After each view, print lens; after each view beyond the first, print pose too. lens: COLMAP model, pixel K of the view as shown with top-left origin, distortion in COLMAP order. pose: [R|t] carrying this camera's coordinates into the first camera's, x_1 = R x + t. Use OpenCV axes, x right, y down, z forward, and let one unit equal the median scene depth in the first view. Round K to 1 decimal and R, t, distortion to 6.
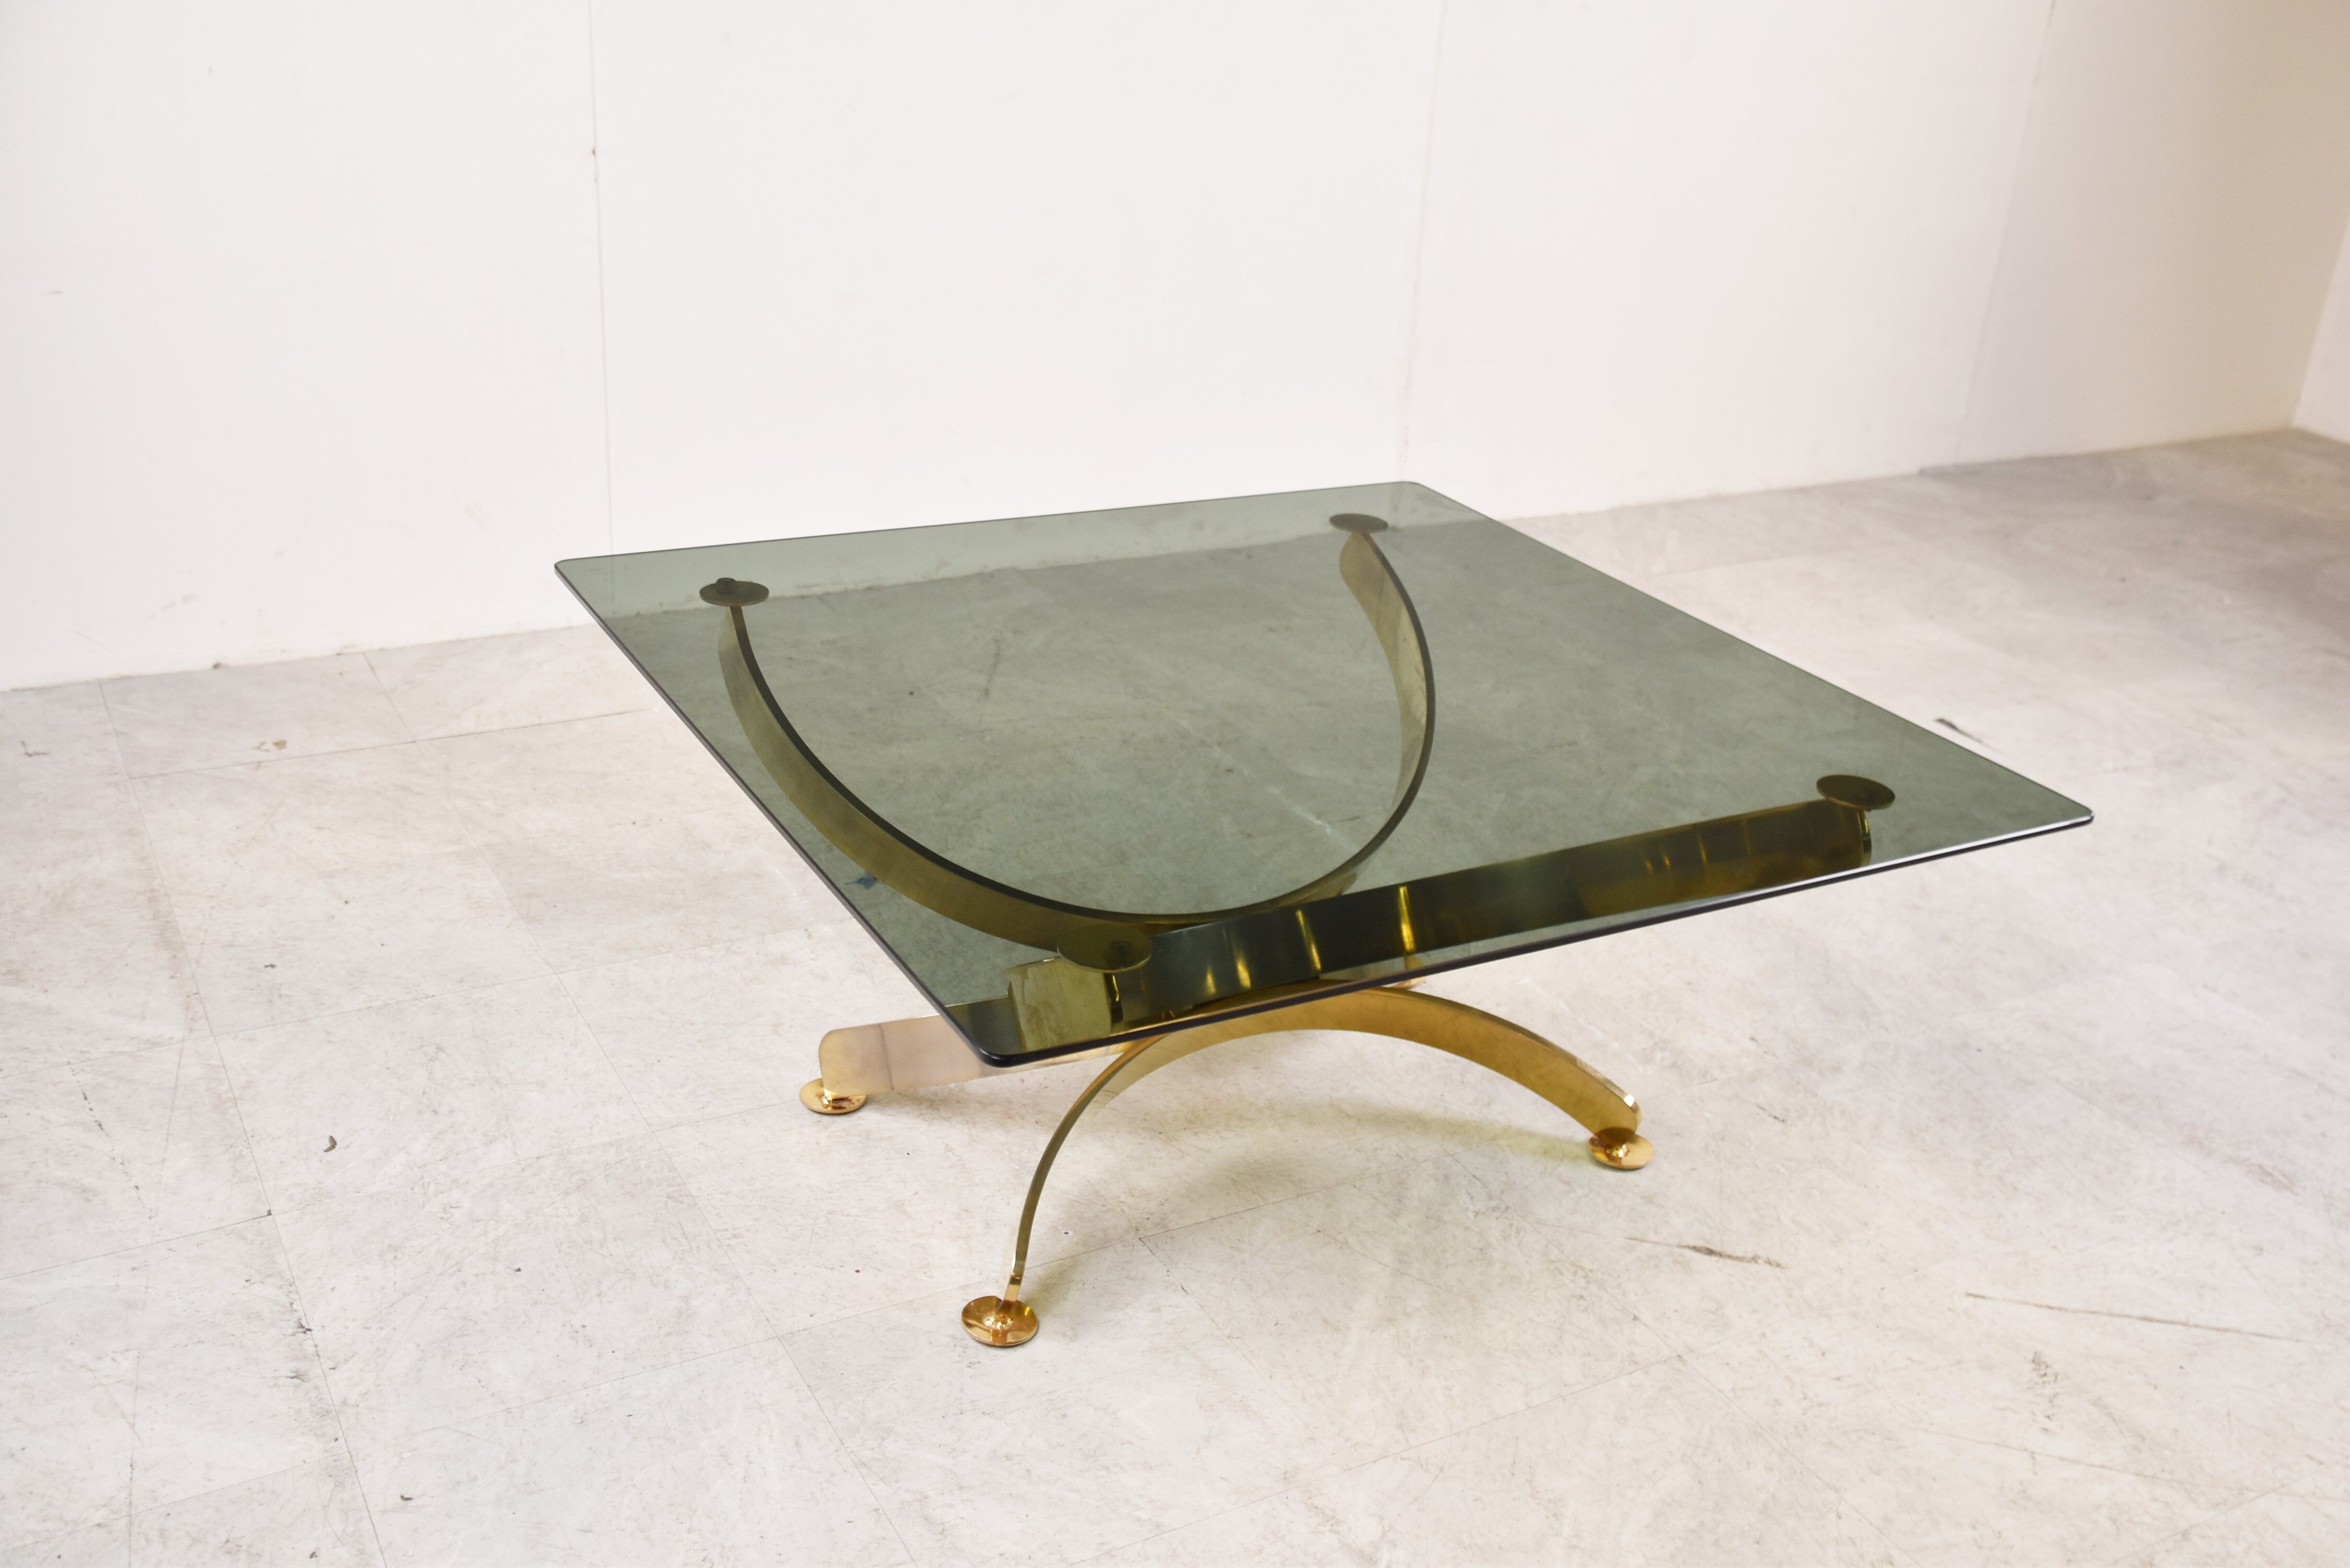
lens RADIAL K [[2293.1, 0, 1184.7], [0, 2293.1, 779.1], [0, 0, 1]] dist [-0.069888, 0.180357]
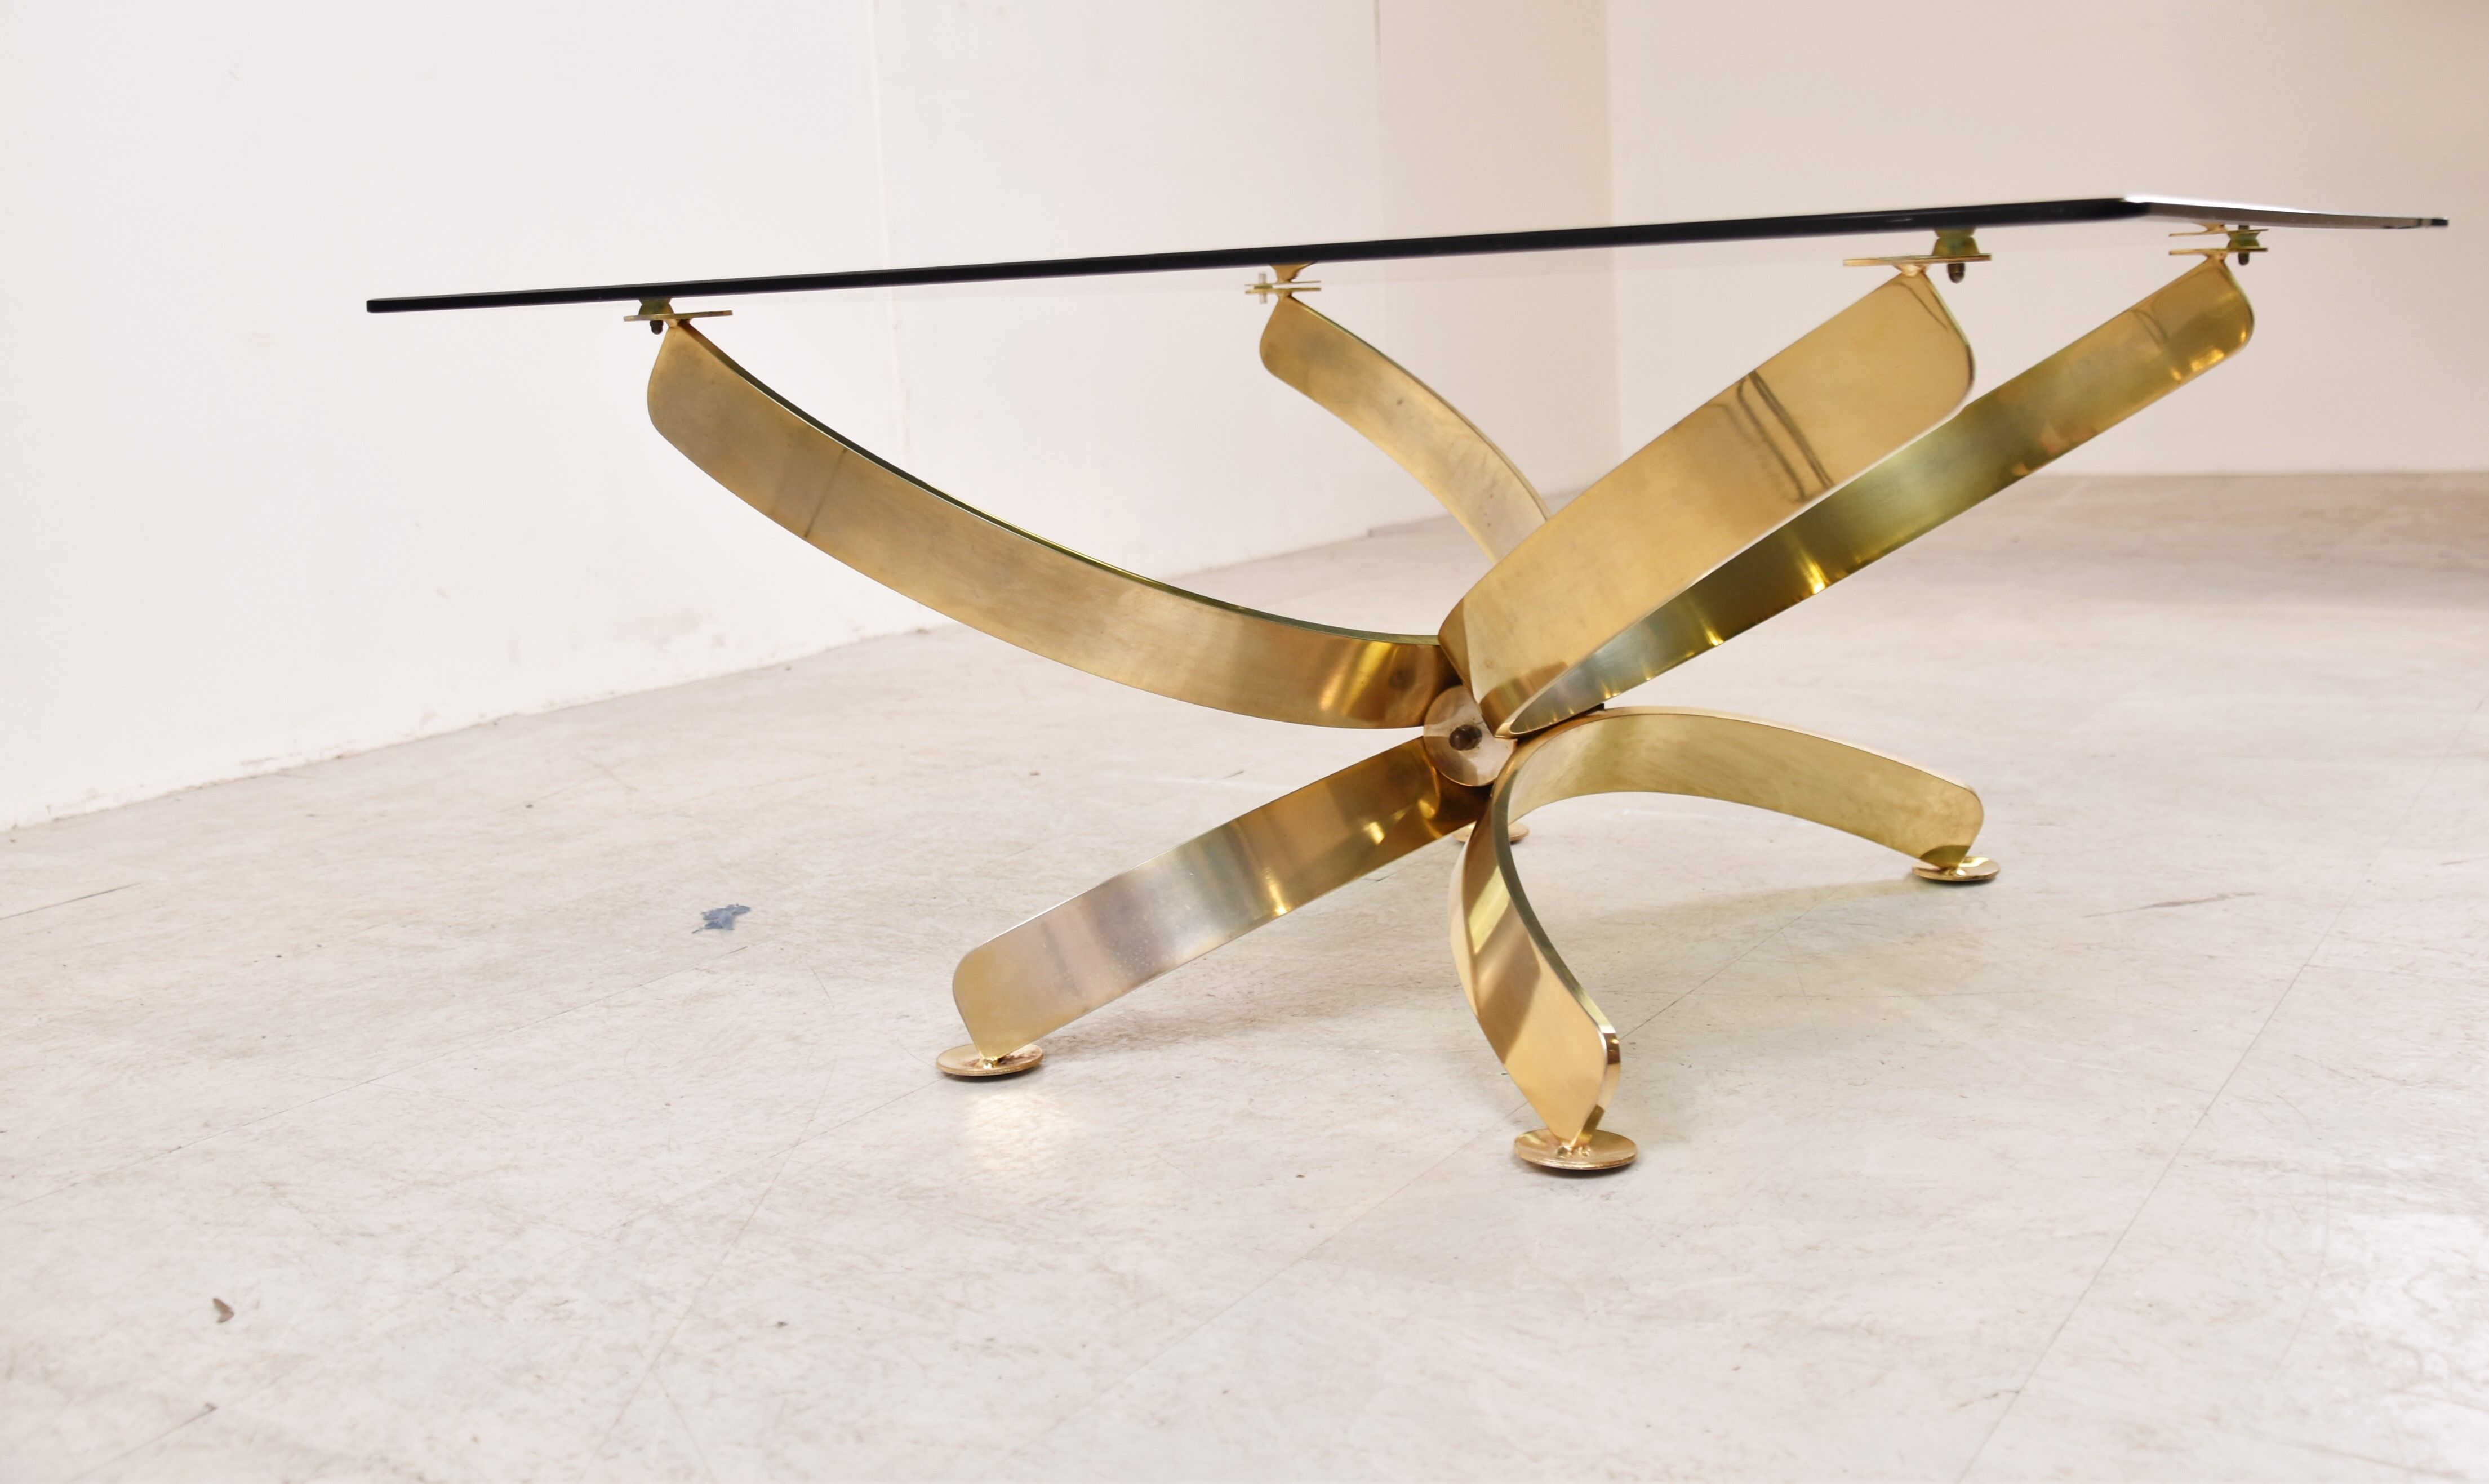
lens RADIAL K [[2477.7, 0, 1295.1], [0, 2477.7, 636.0], [0, 0, 1]] dist [-0.072376, 0.176845]
pose [[0.864103, -0.169590, 0.473883, -0.406225], [0.290468, 0.936940, -0.194348, 0.197604], [-0.411041, 0.305585, 0.858873, 0.379326]]
